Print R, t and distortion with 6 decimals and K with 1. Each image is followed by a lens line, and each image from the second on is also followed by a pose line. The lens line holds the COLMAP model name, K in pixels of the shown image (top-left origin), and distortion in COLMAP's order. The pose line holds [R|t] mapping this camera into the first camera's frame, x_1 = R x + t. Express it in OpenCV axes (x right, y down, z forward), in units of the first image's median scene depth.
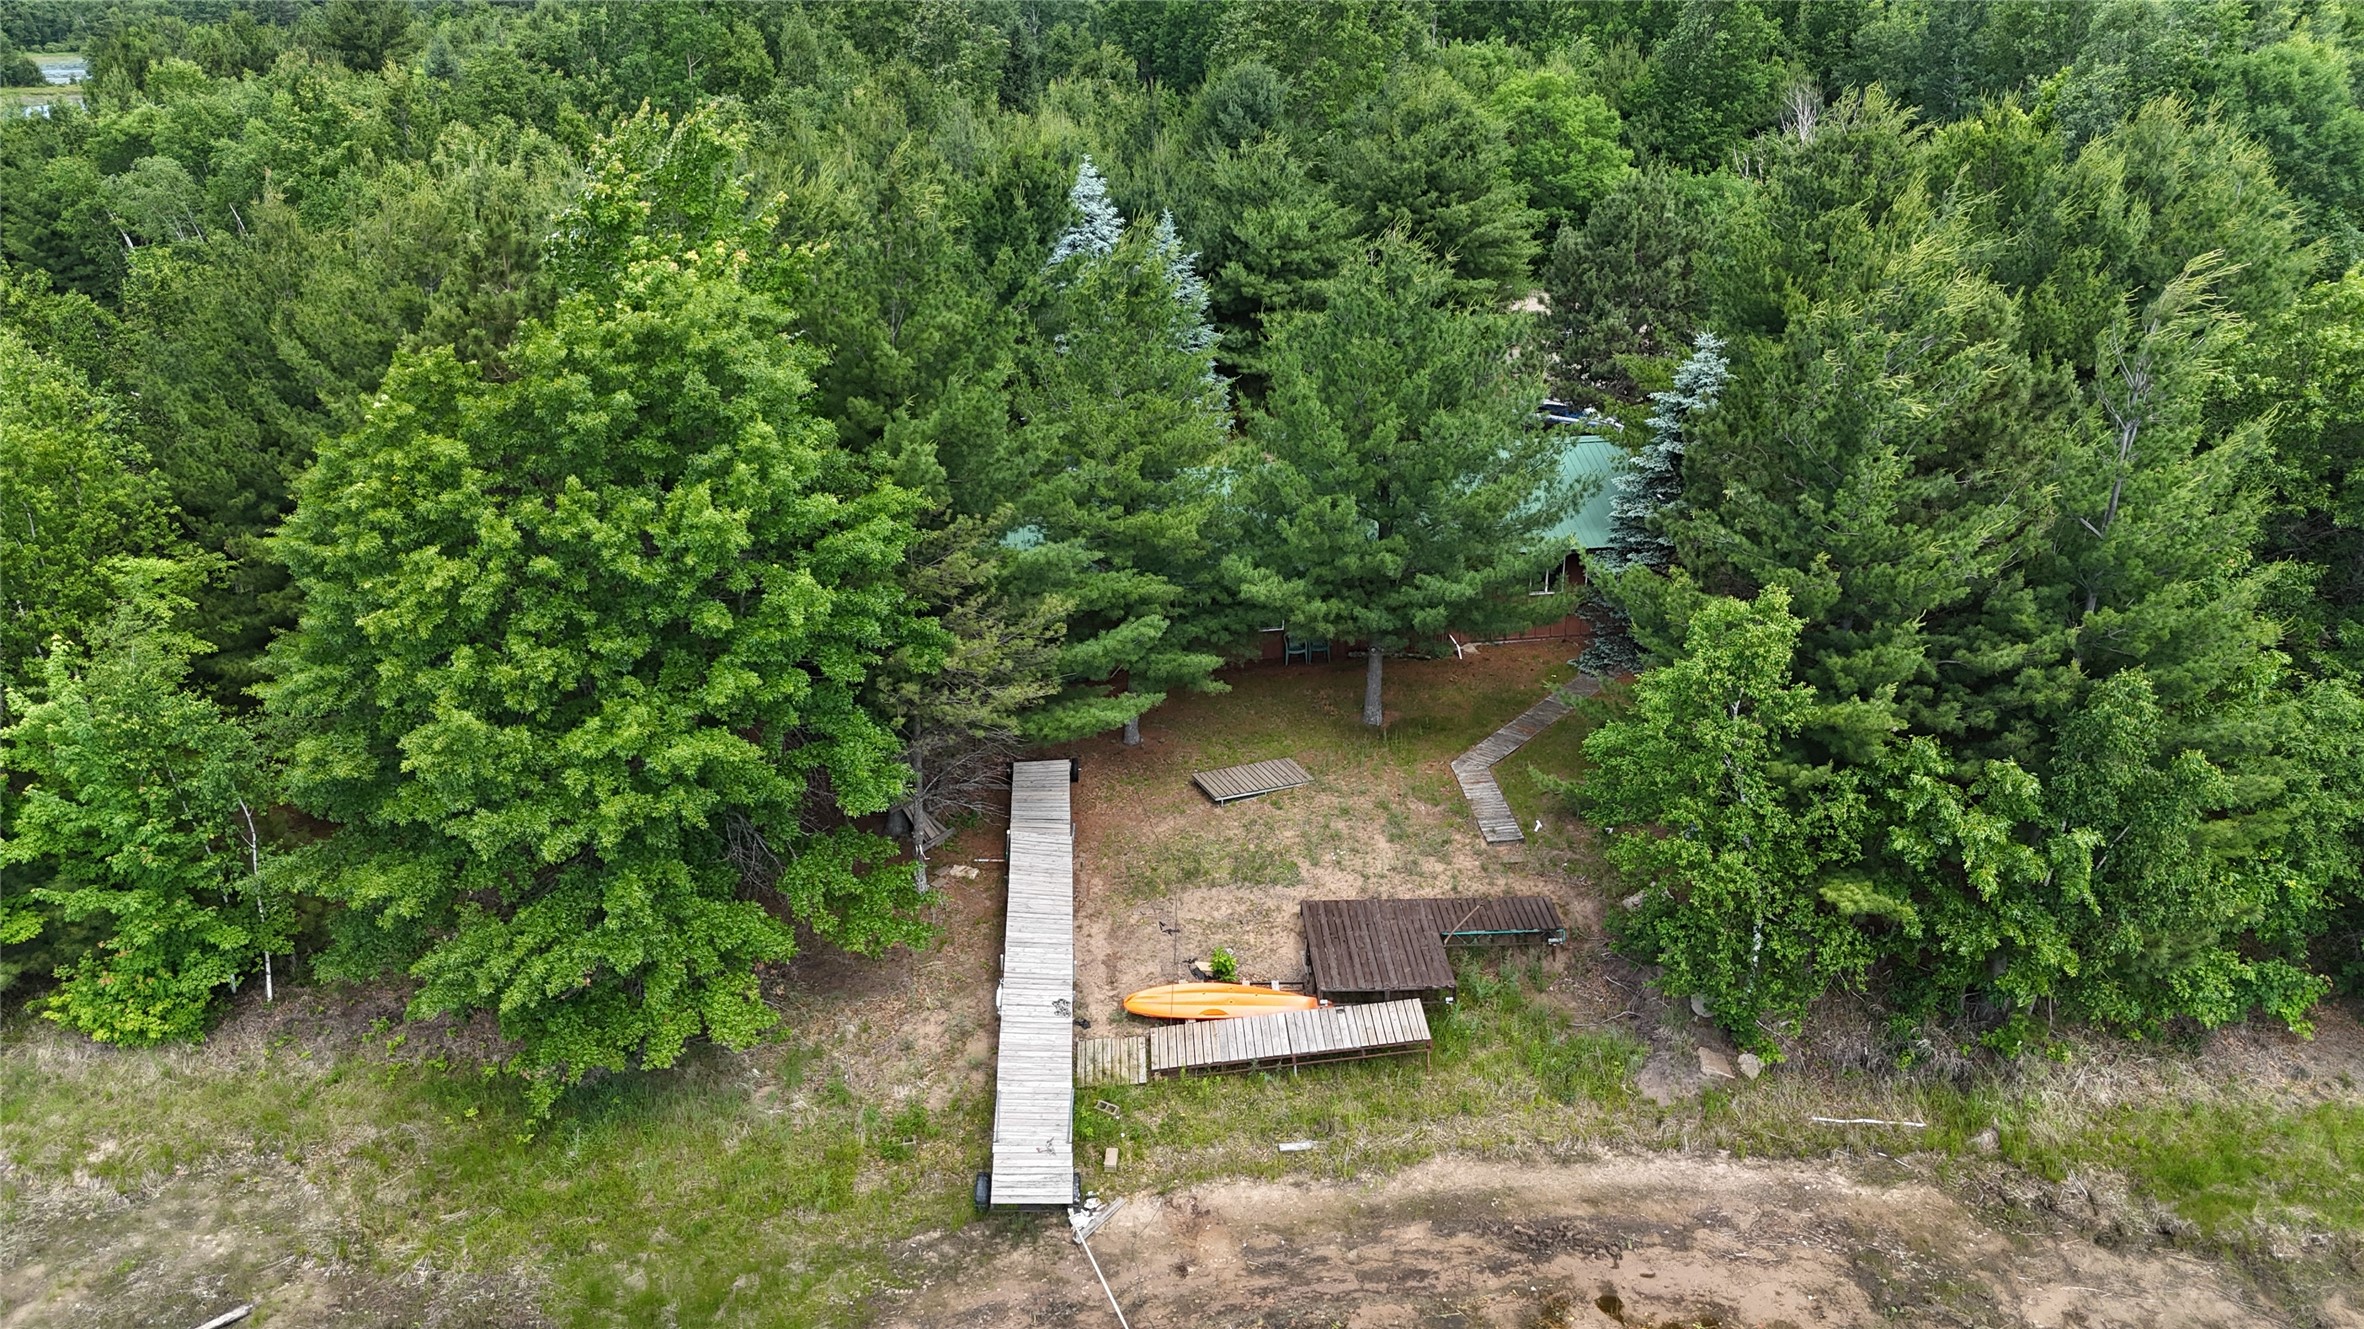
lens RADIAL K [[1724.7, 0, 1182.0], [0, 1724.7, 664.5], [0, 0, 1]] dist [0.115369, -0.172603]
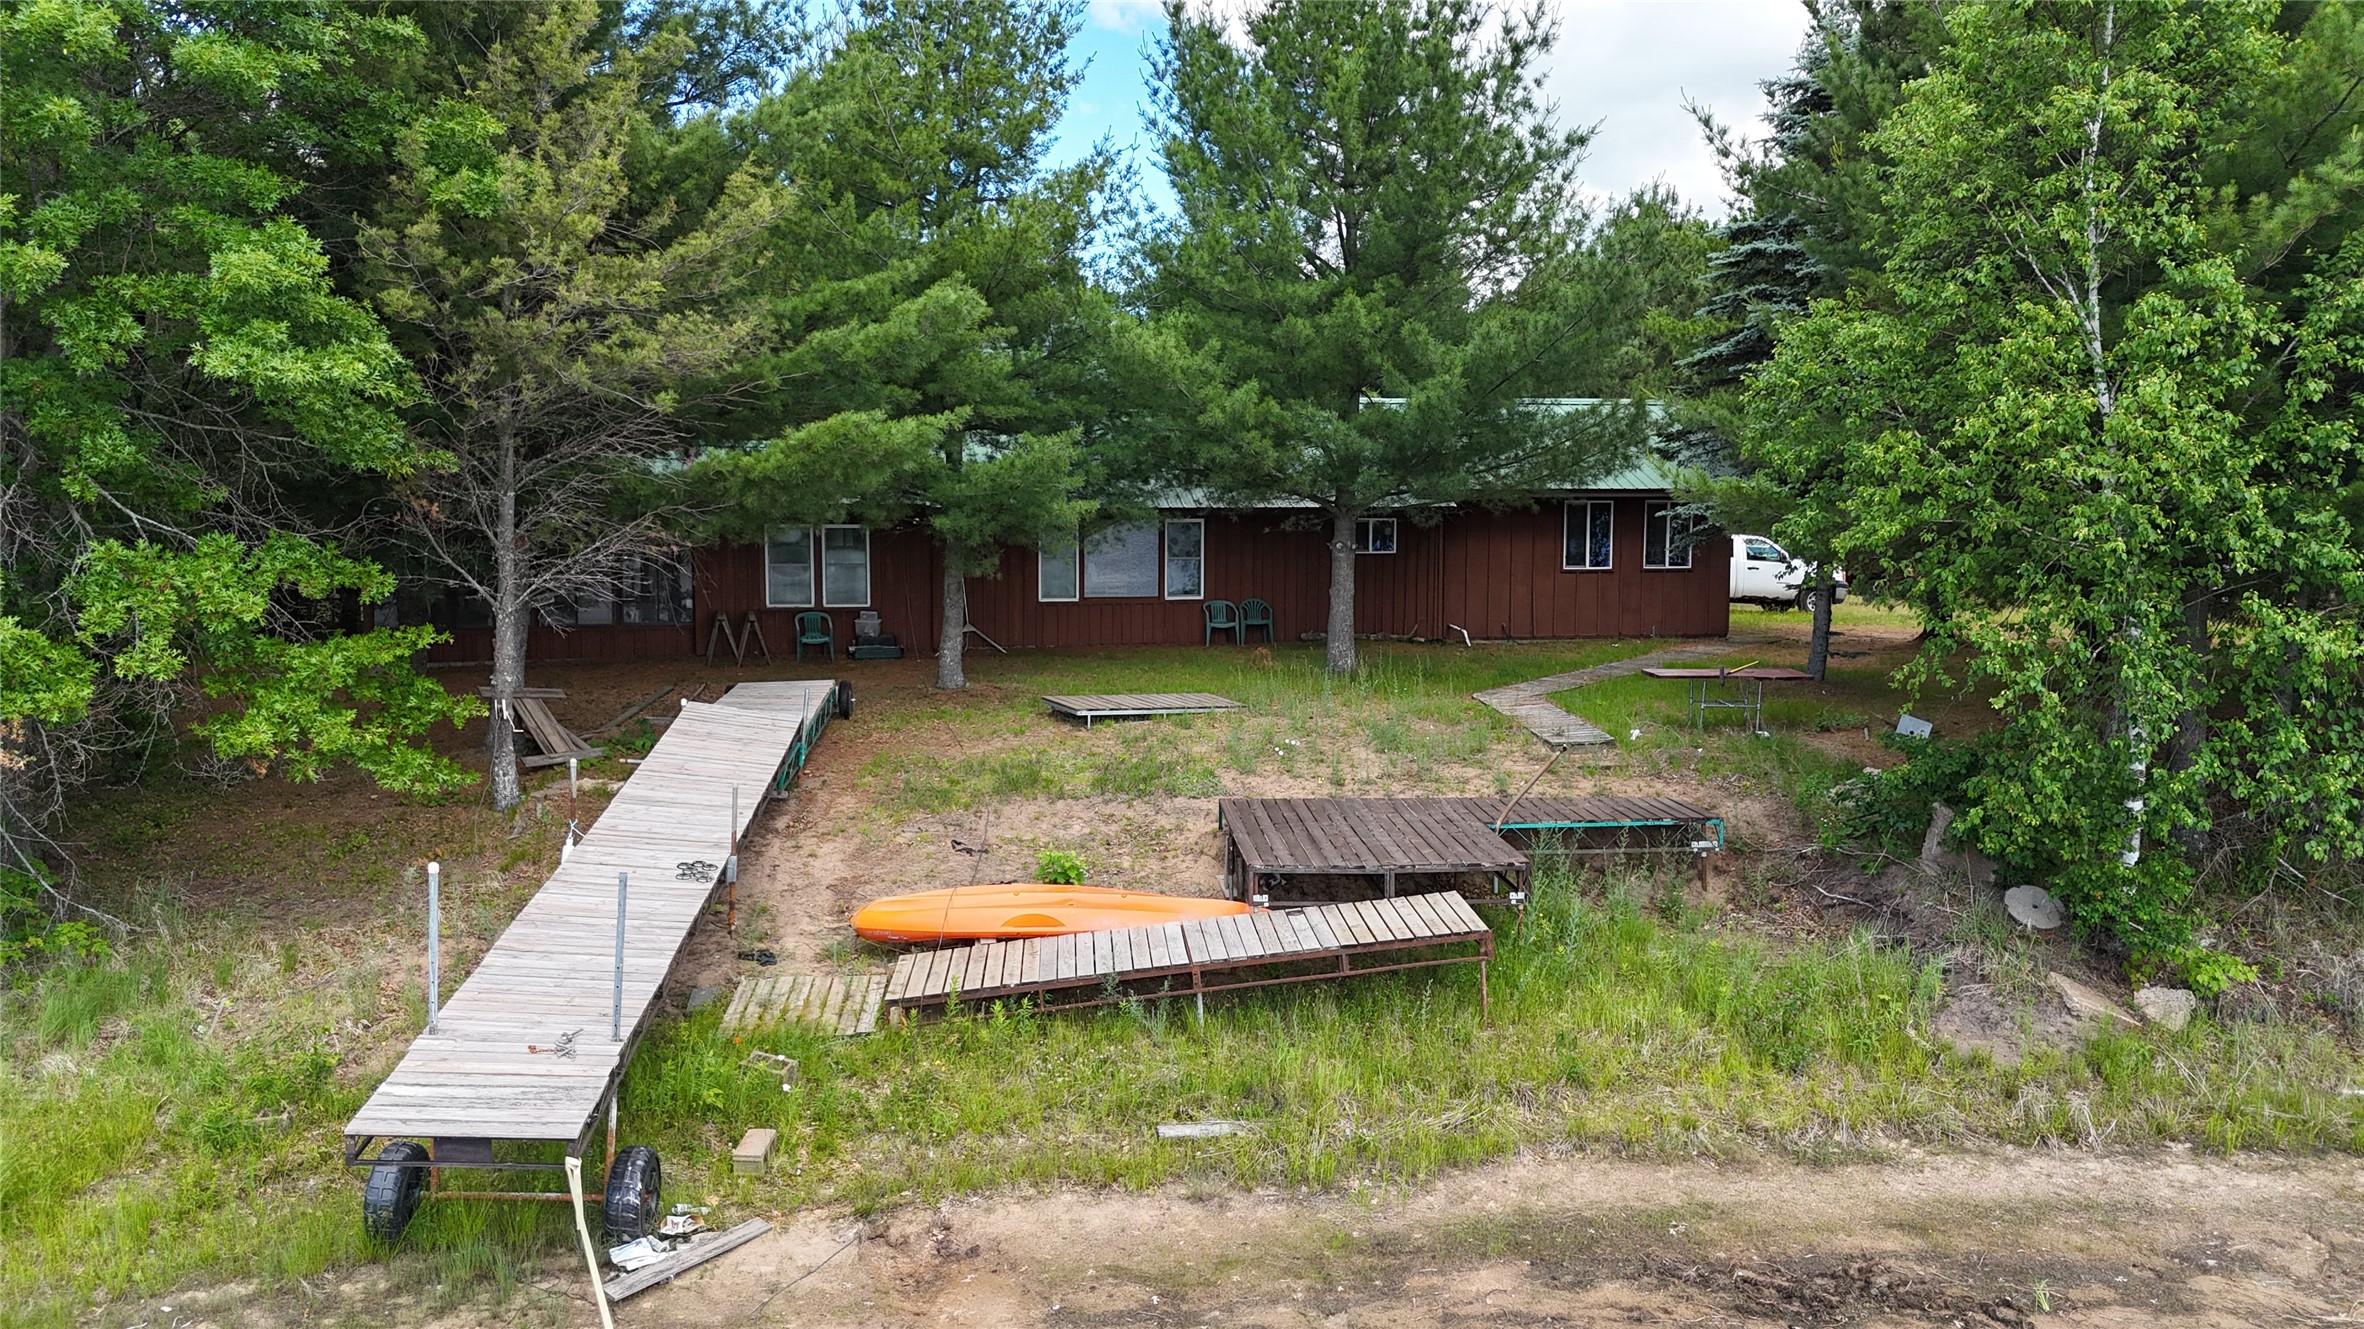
lens RADIAL K [[1680.4, 0, 1191.6], [0, 1680.4, 664.0], [0, 0, 1]] dist [0.084448, -0.065260]
pose [[0.999647, -0.000248, 0.026573, 0.052052], [0.008770, 0.947019, -0.321059, 0.296276], [-0.025085, 0.321179, 0.946686, 0.554237]]
